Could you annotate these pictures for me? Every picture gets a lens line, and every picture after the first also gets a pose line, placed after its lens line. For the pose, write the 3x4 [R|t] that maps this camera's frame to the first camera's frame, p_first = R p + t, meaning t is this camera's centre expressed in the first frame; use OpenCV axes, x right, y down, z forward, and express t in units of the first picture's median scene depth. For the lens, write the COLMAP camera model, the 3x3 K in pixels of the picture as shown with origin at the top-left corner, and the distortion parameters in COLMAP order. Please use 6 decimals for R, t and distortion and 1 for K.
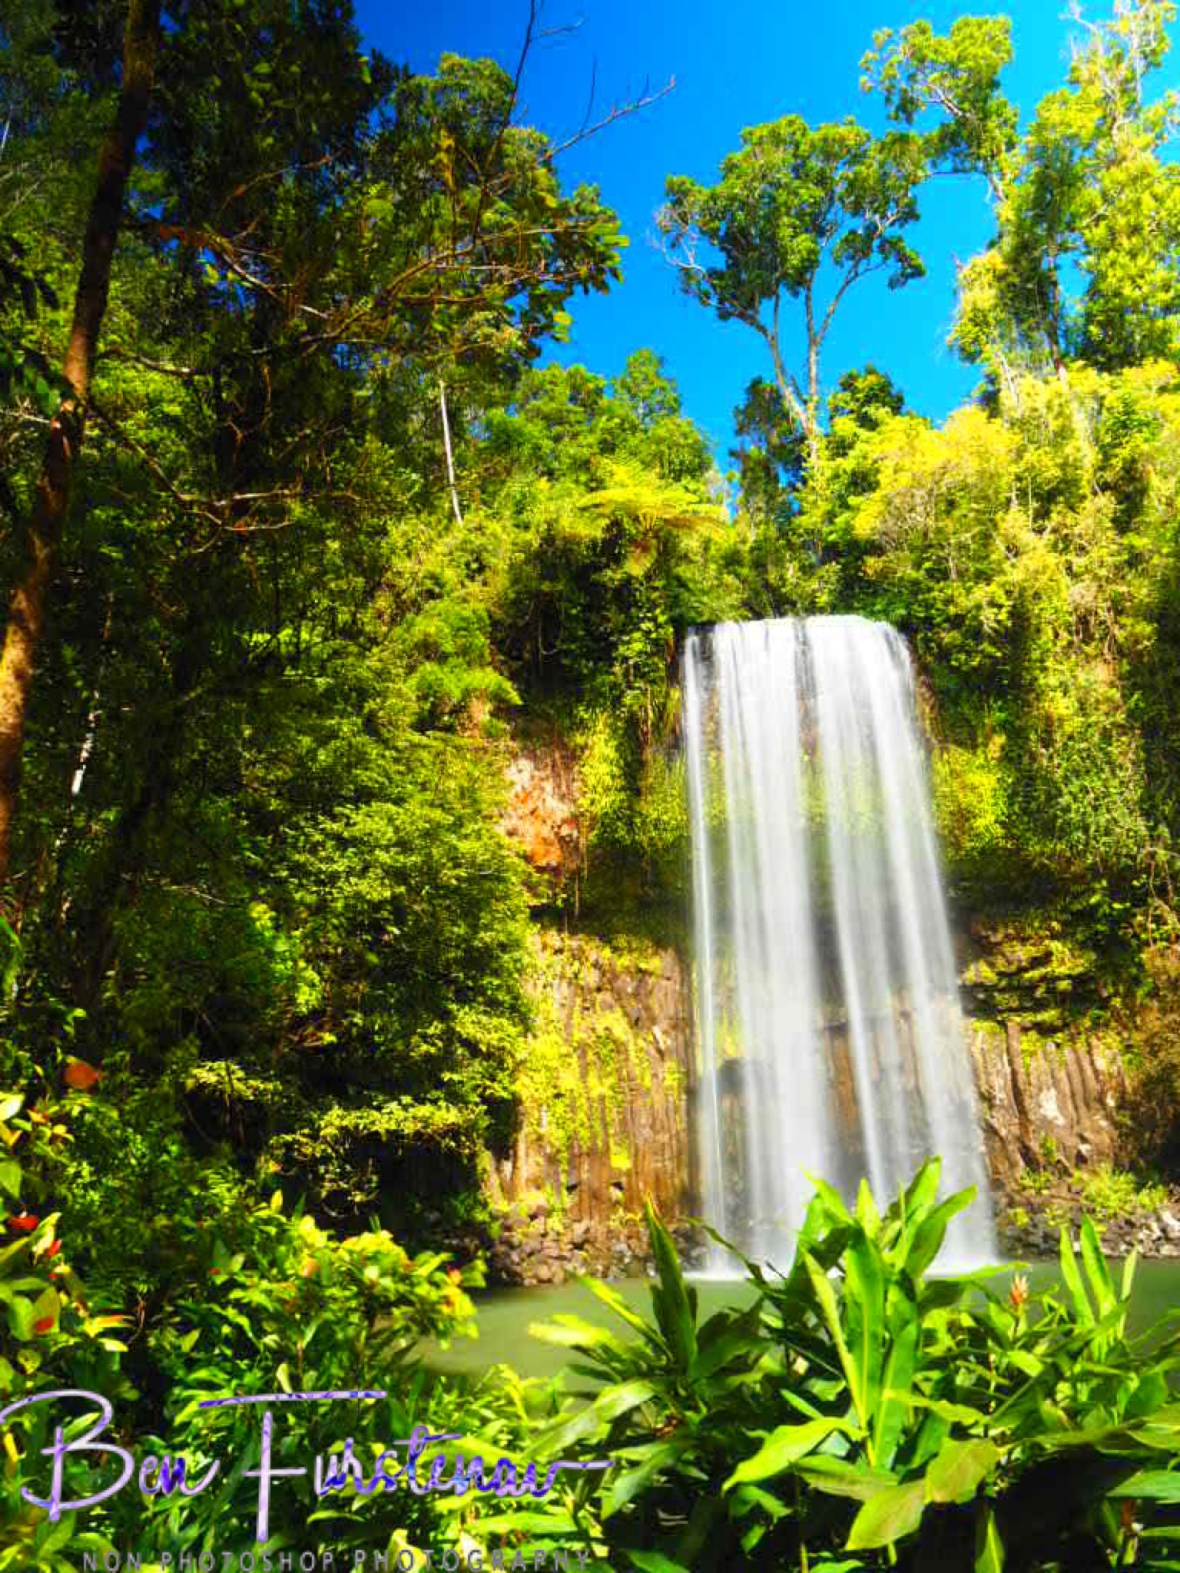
lens RADIAL K [[1309.6, 0, 590.0], [0, 1309.6, 786.5], [0, 0, 1]] dist [-0.037324, -0.000446]
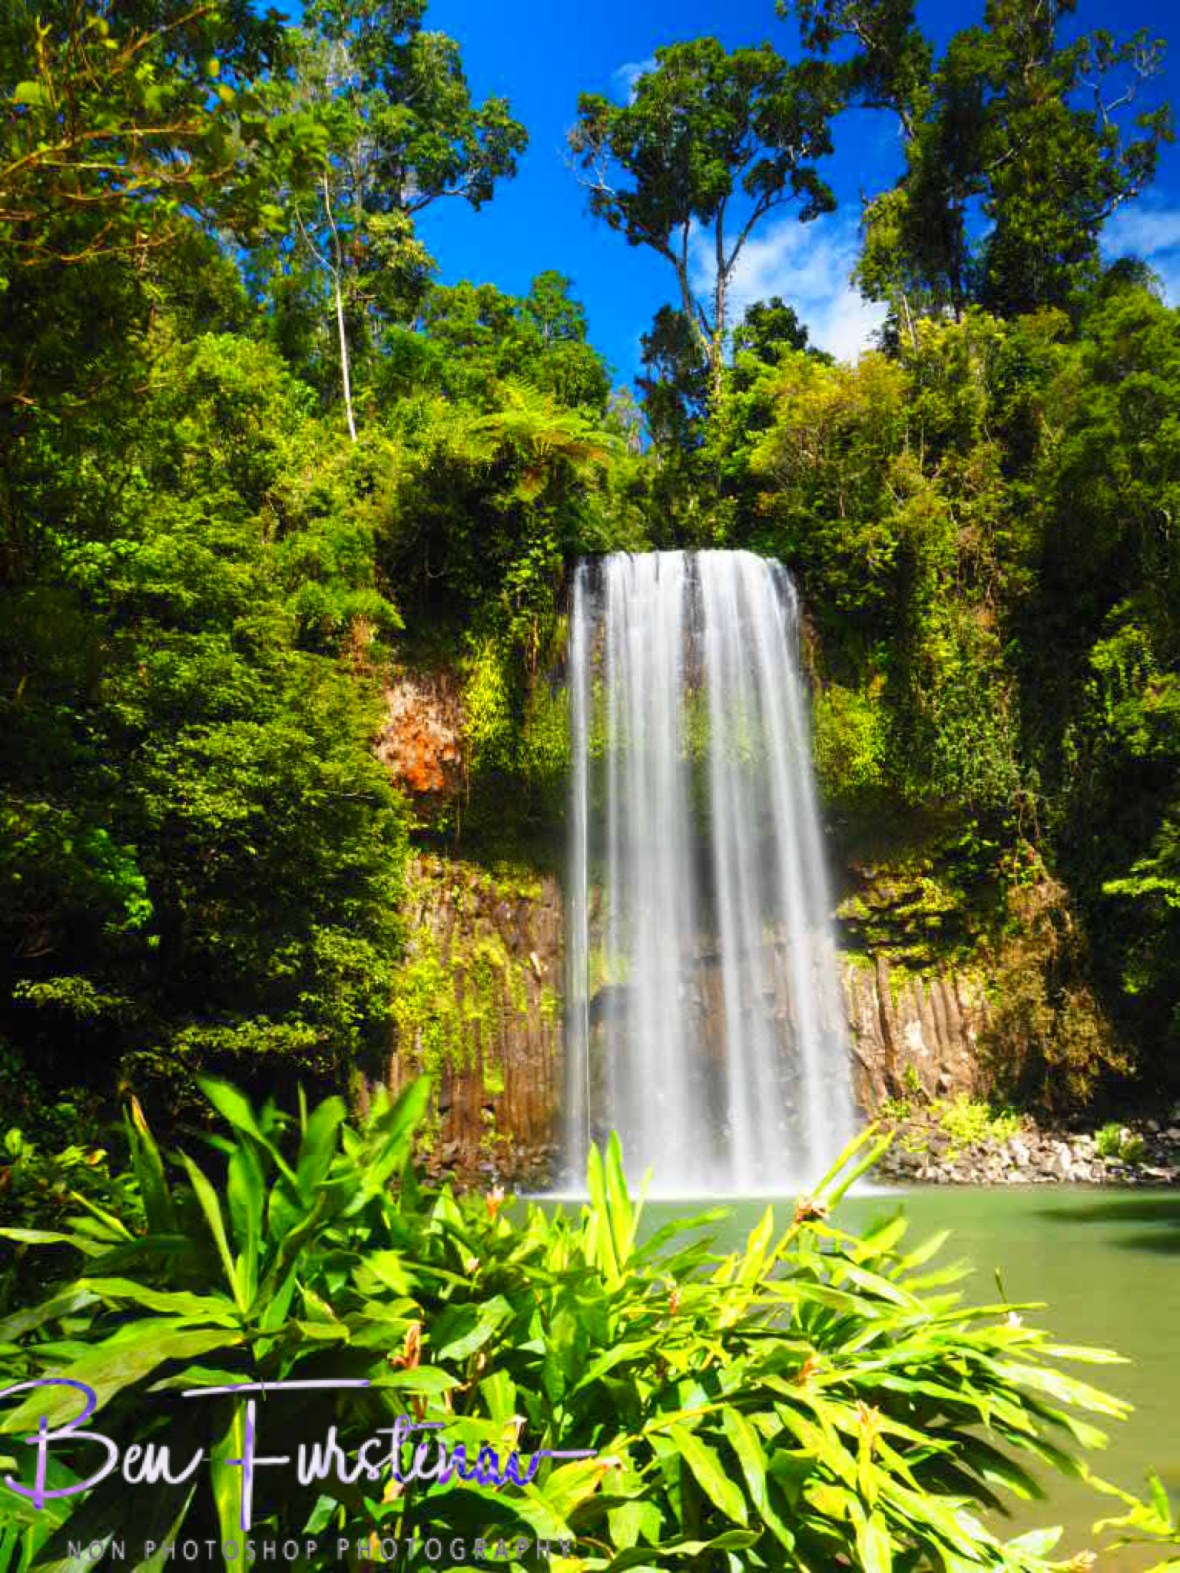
lens RADIAL K [[1309.6, 0, 590.0], [0, 1309.6, 786.5], [0, 0, 1]] dist [-0.037324, -0.000446]
pose [[0.997377, 0.028819, 0.066396, 0.023207], [-0.032365, 0.998072, 0.052961, 0.000526], [-0.064742, -0.054971, 0.996387, -0.002656]]
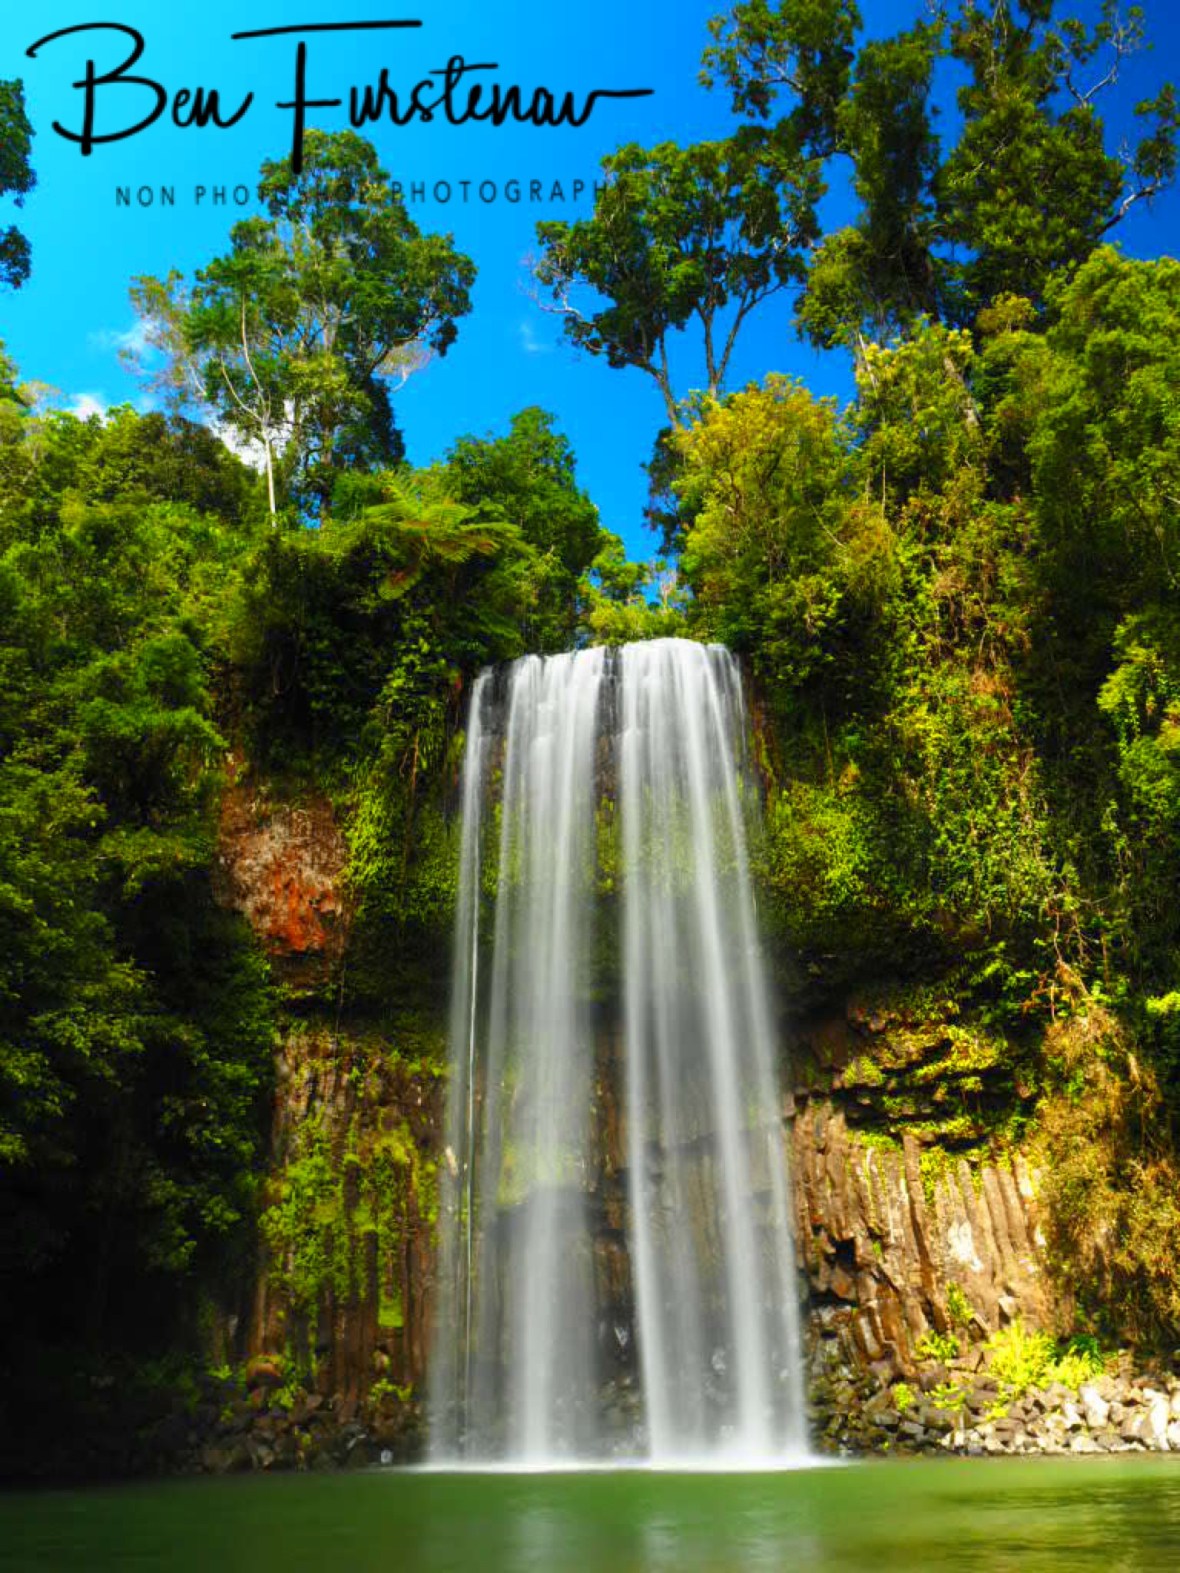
lens RADIAL K [[1309.6, 0, 590.0], [0, 1309.6, 786.5], [0, 0, 1]] dist [-0.037324, -0.000446]
pose [[0.988524, -0.056701, -0.140021, 0.265486], [0.037052, 0.989579, -0.139142, 0.079199], [0.146451, 0.132357, 0.980323, 0.192317]]
